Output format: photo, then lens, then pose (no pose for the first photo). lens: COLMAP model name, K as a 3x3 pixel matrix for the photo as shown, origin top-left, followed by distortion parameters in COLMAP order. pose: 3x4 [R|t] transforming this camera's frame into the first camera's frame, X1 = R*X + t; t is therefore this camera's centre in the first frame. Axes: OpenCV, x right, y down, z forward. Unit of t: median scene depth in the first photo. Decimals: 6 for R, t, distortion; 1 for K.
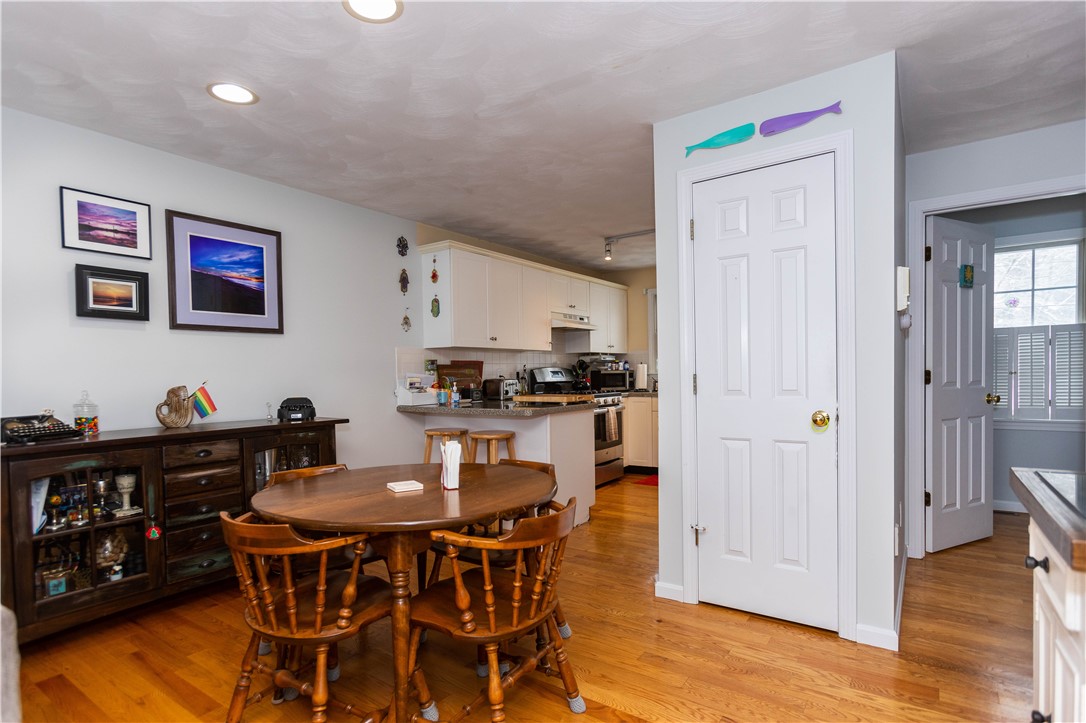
lens RADIAL K [[553.0, 0, 543.0], [0, 553.0, 361.5], [0, 0, 1]] dist [-0.001187, -0.000331]
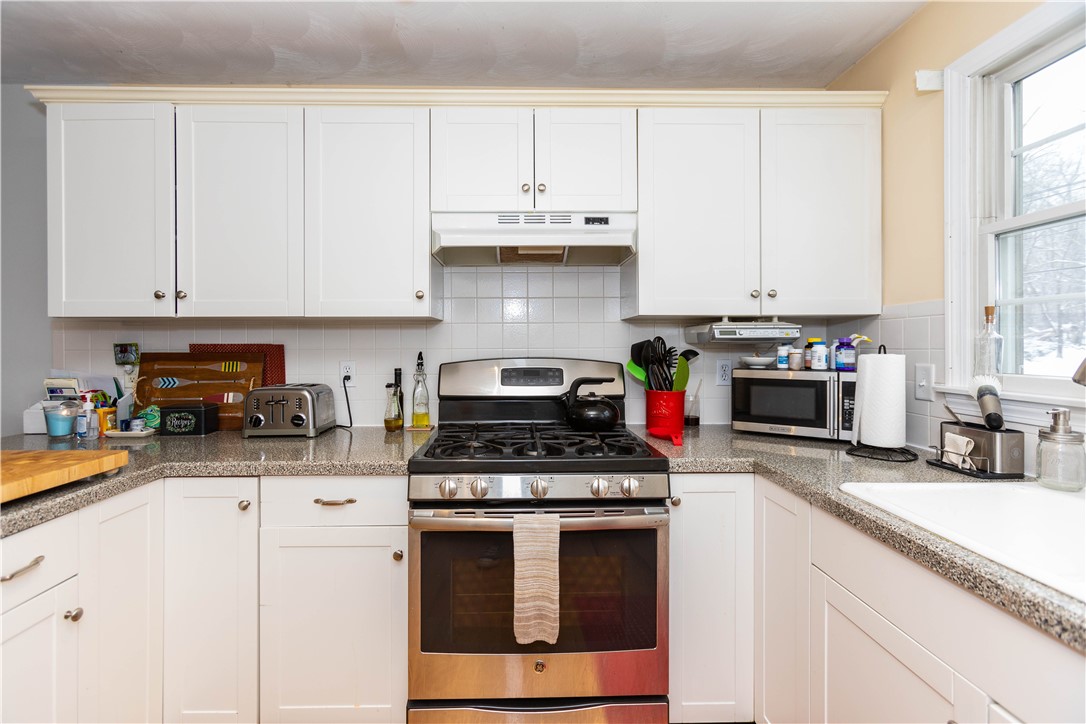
lens RADIAL K [[543.7, 0, 515.6], [0, 543.7, 344.9], [0, 0, 1]] dist [0.002209, 0.000597]
pose [[0.591969, 0.023494, -0.805618, 0.319485], [0.010812, 0.999254, 0.037086, -0.012718], [0.805888, -0.030664, 0.591273, 0.774800]]
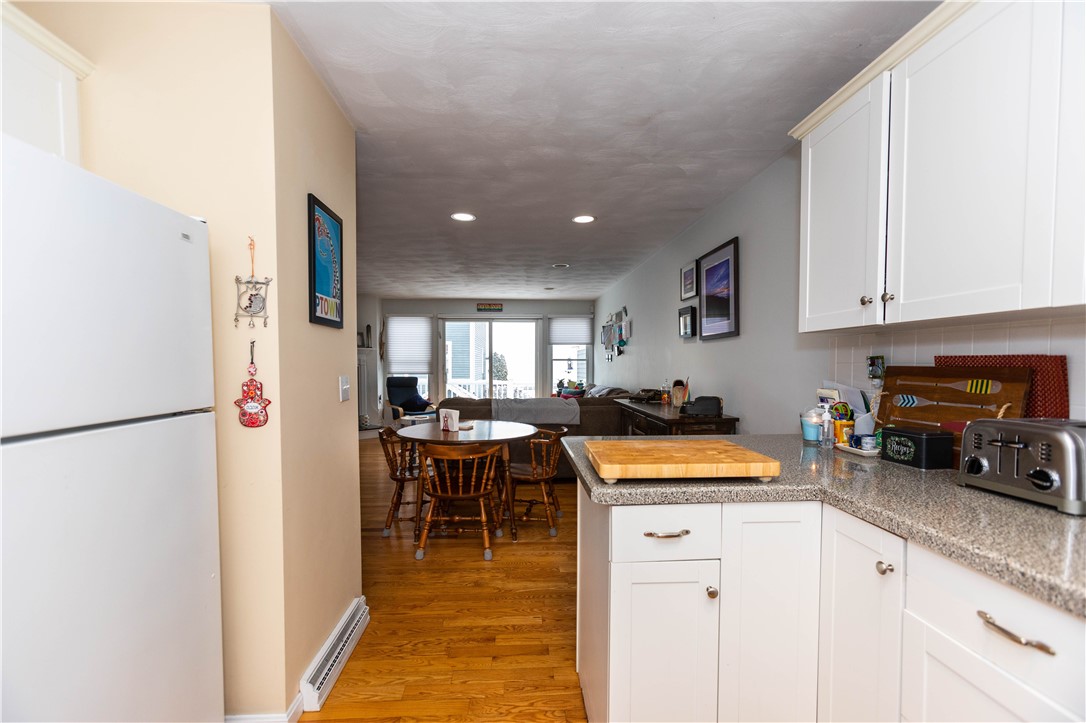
lens RADIAL K [[490.6, 0, 541.2], [0, 490.6, 378.8], [0, 0, 1]] dist [0.001250, 0.008468]
pose [[-0.786833, 0.045068, -0.615519, 0.226314], [0.035626, 0.998984, 0.027603, -0.004315], [0.616137, -0.000210, -0.787639, 0.902124]]
